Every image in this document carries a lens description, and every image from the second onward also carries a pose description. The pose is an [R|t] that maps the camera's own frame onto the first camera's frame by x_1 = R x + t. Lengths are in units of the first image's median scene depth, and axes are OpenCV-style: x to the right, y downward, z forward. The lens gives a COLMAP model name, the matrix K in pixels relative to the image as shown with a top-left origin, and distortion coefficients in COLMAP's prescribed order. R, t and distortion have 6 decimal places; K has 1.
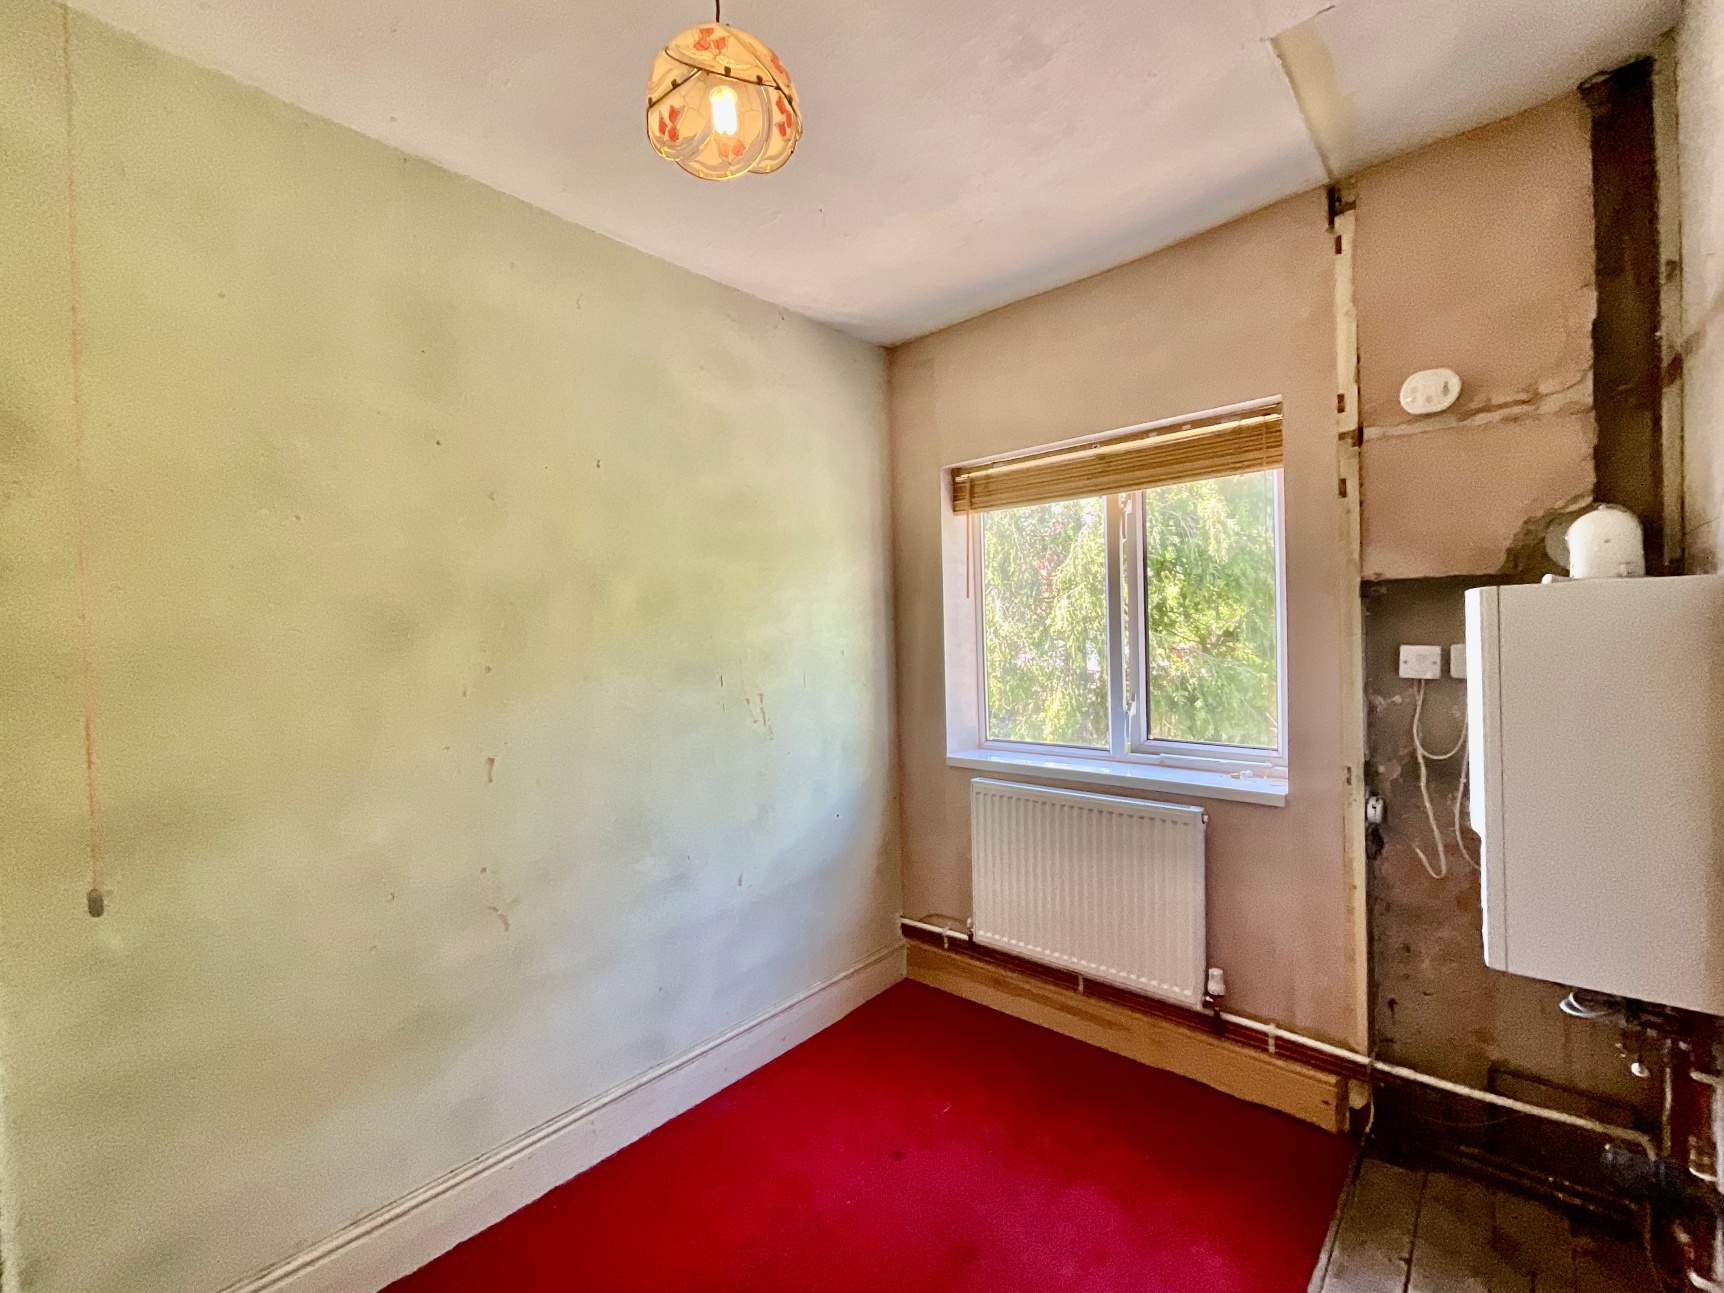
lens RADIAL K [[733.7, 0, 862.0], [0, 733.7, 646.5], [0, 0, 1]] dist [-0.000203, -0.000261]
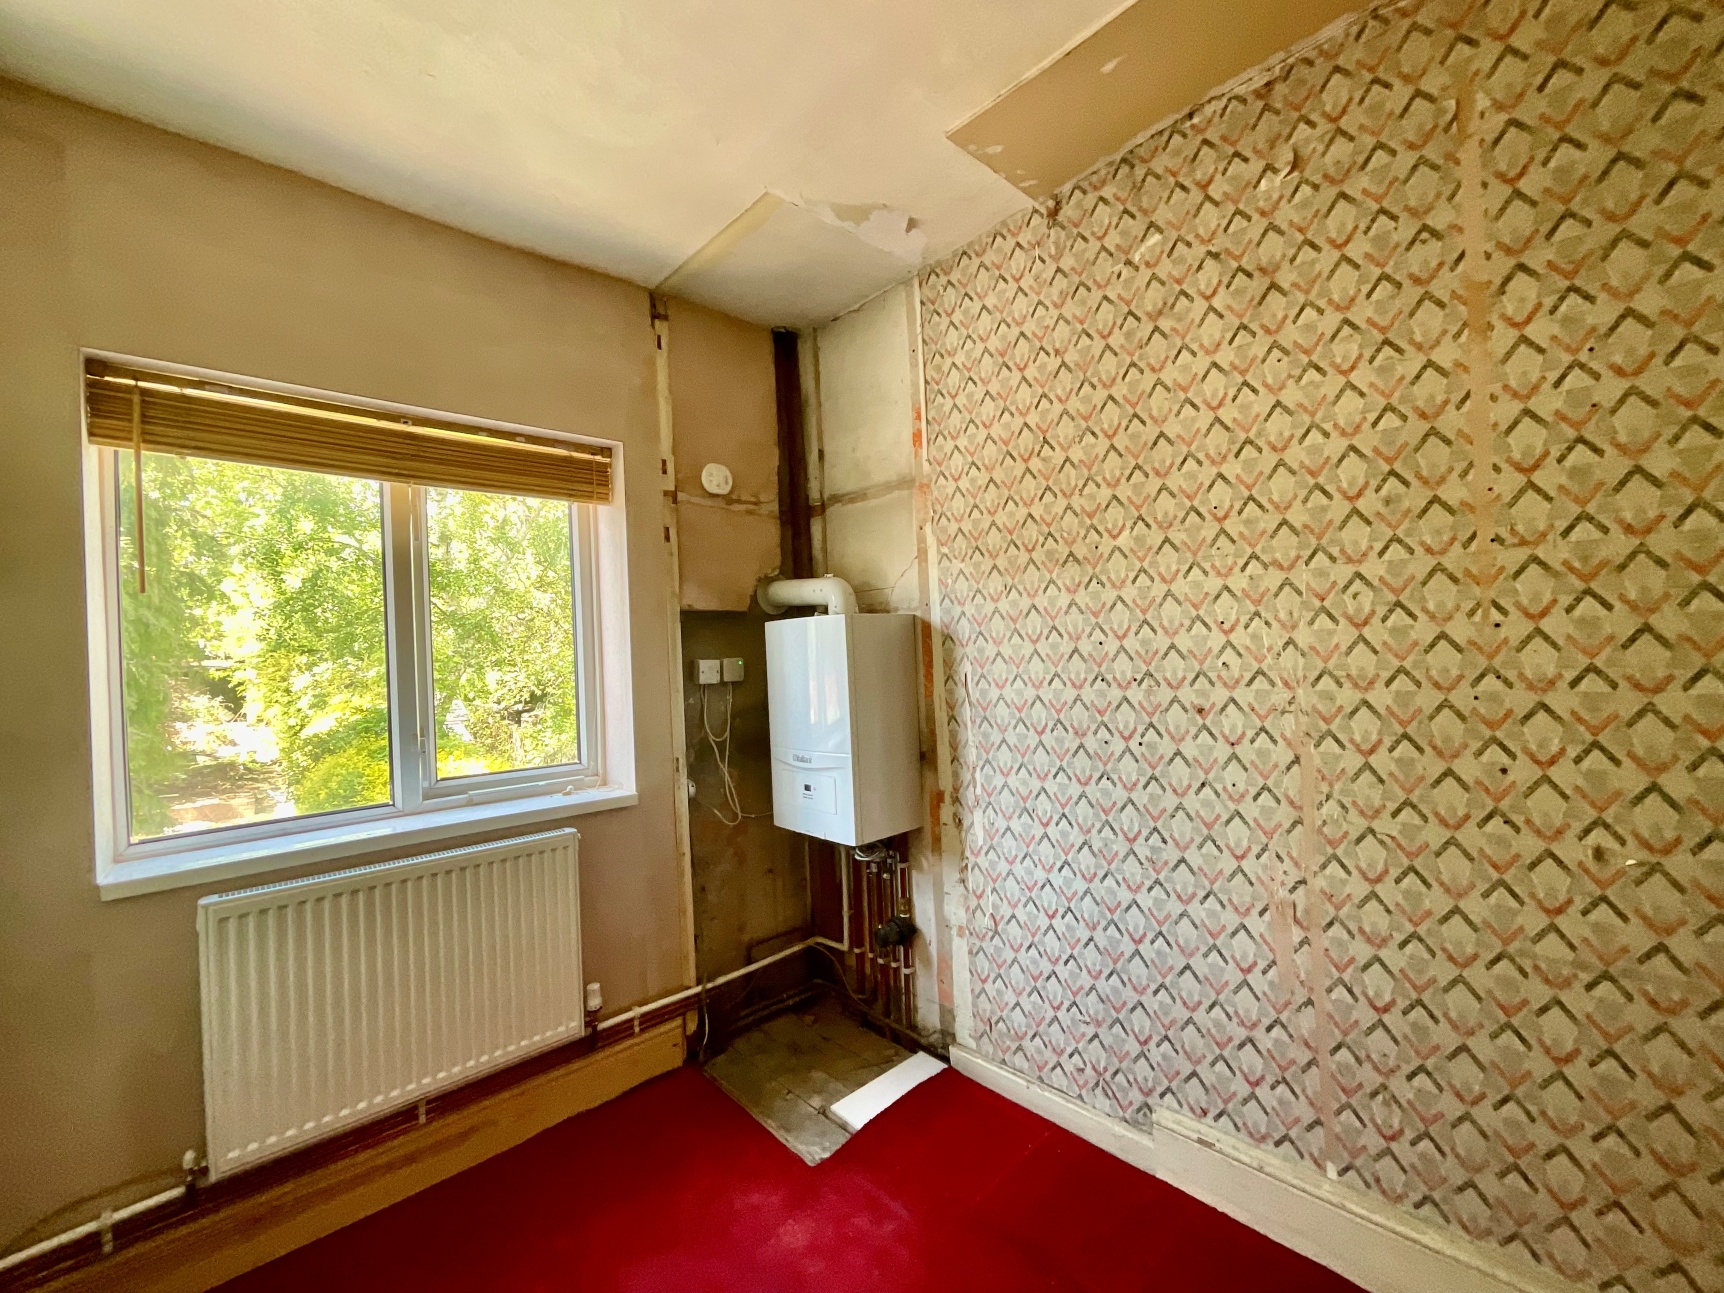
lens RADIAL K [[733.7, 0, 862.0], [0, 733.7, 646.5], [0, 0, 1]] dist [-0.000203, -0.000261]
pose [[0.075780, 0.032510, 0.996594, -0.555396], [0.052558, 0.997949, -0.036550, 0.037330], [-0.995738, 0.055149, 0.073916, 0.582490]]
